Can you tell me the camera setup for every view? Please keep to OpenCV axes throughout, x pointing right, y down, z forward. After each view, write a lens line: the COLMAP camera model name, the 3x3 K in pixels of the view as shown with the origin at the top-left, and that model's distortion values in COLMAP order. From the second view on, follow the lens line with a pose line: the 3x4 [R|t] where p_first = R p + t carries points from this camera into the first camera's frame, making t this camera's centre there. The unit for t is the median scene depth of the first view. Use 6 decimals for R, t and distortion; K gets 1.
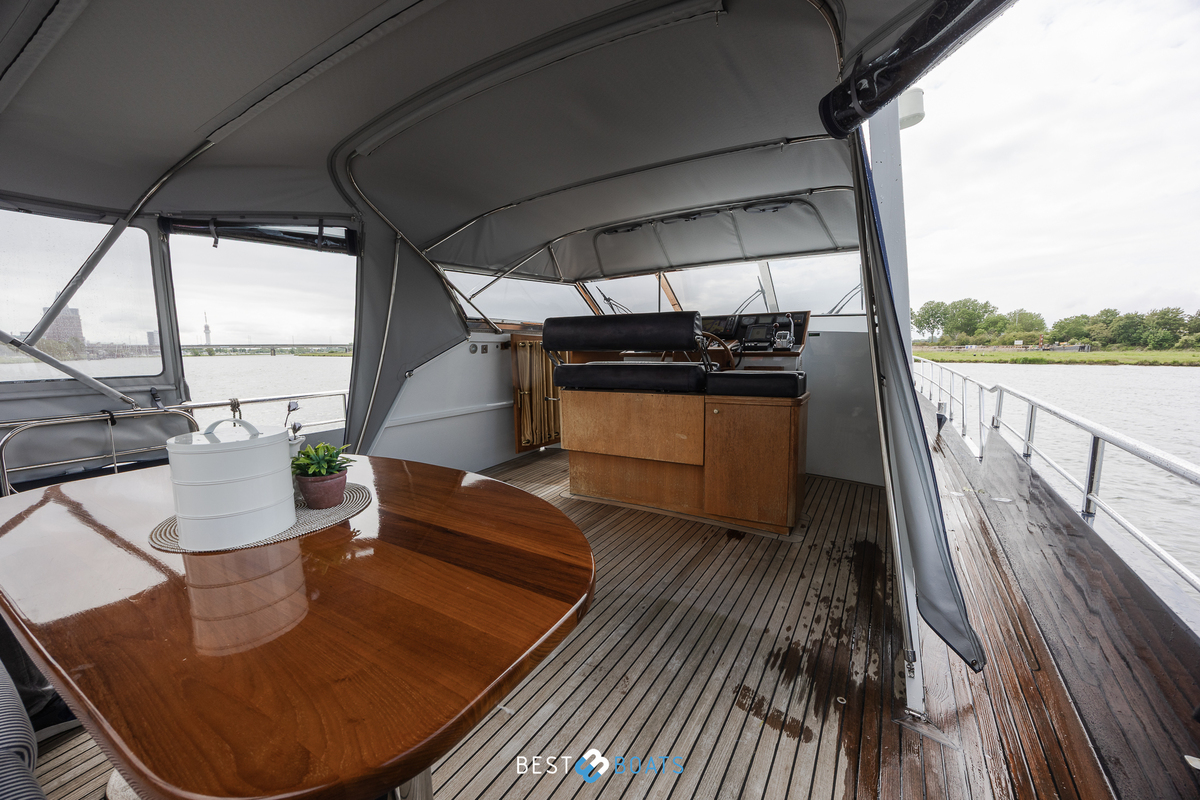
lens RADIAL K [[463.9, 0, 599.4], [0, 463.9, 401.2], [0, 0, 1]] dist [-0.001076, -0.000230]
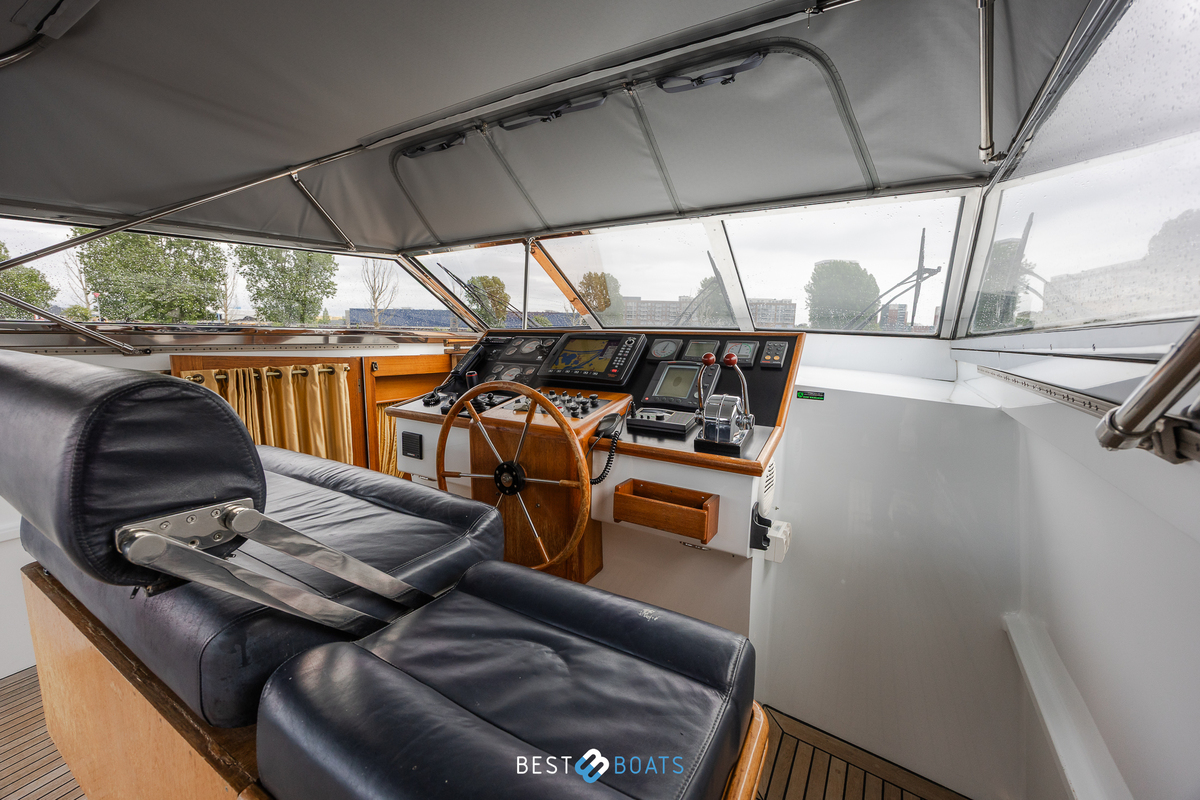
lens RADIAL K [[472.1, 0, 599.0], [0, 472.1, 402.3], [0, 0, 1]] dist [0.000279, 0.000047]
pose [[0.999436, 0.033572, 0.000270, 0.281158], [-0.033566, 0.999024, 0.028698, -0.143133], [0.000694, -0.028691, 0.999588, 0.592132]]
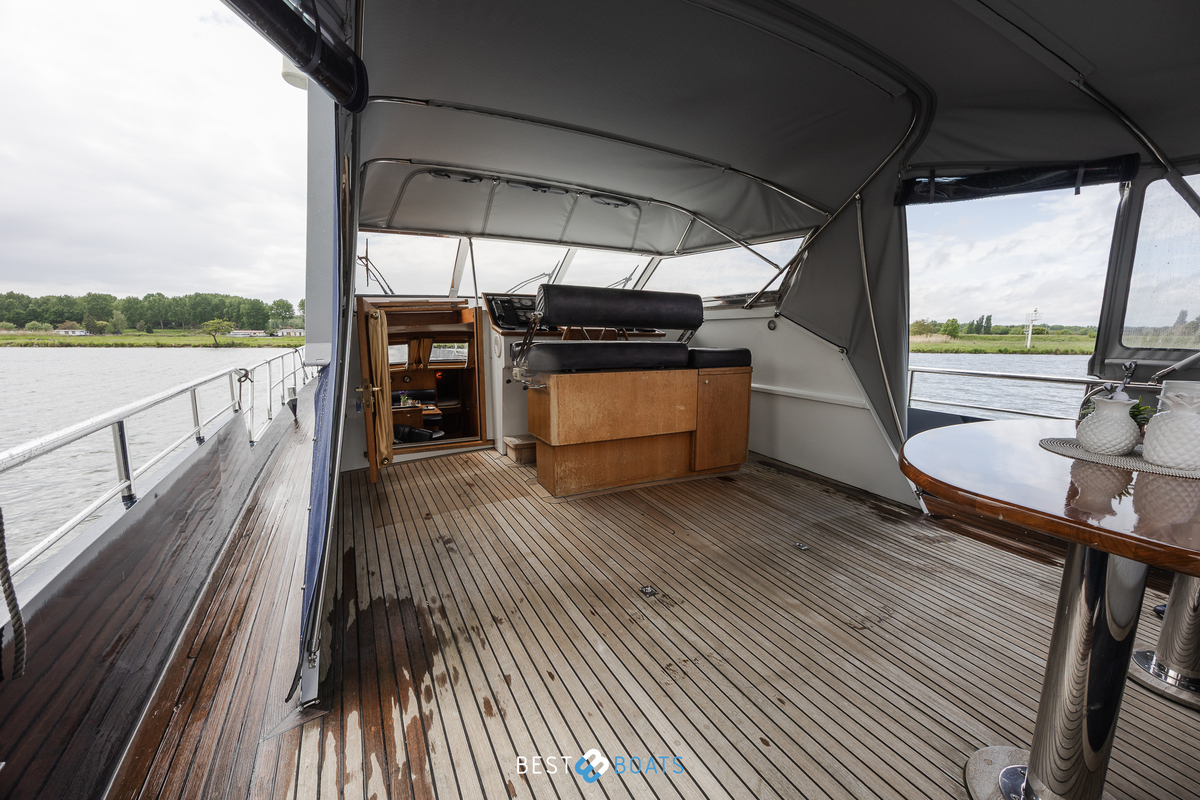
lens RADIAL K [[479.3, 0, 617.3], [0, 479.3, 402.5], [0, 0, 1]] dist [0.000844, -0.000116]
pose [[0.518639, -0.106002, 0.848397, -0.661472], [0.082707, 0.993851, 0.073616, -0.024597], [-0.850983, 0.031988, 0.524217, 0.408873]]
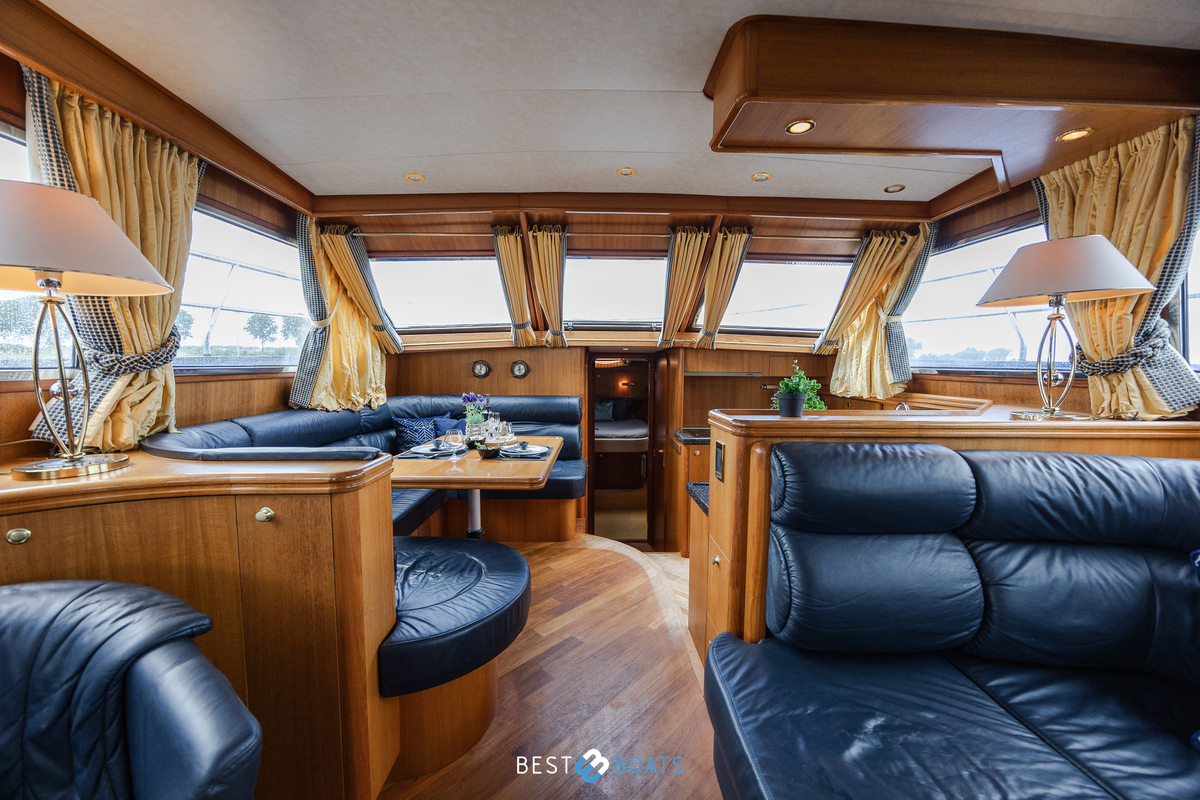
lens RADIAL K [[460.1, 0, 599.3], [0, 460.1, 402.5], [0, 0, 1]] dist [-0.000433, -0.000187]
pose [[0.845652, -0.026226, 0.533090, 0.471955], [0.041658, 0.998988, -0.016937, 0.039078], [-0.532106, 0.036530, 0.845889, 1.674041]]
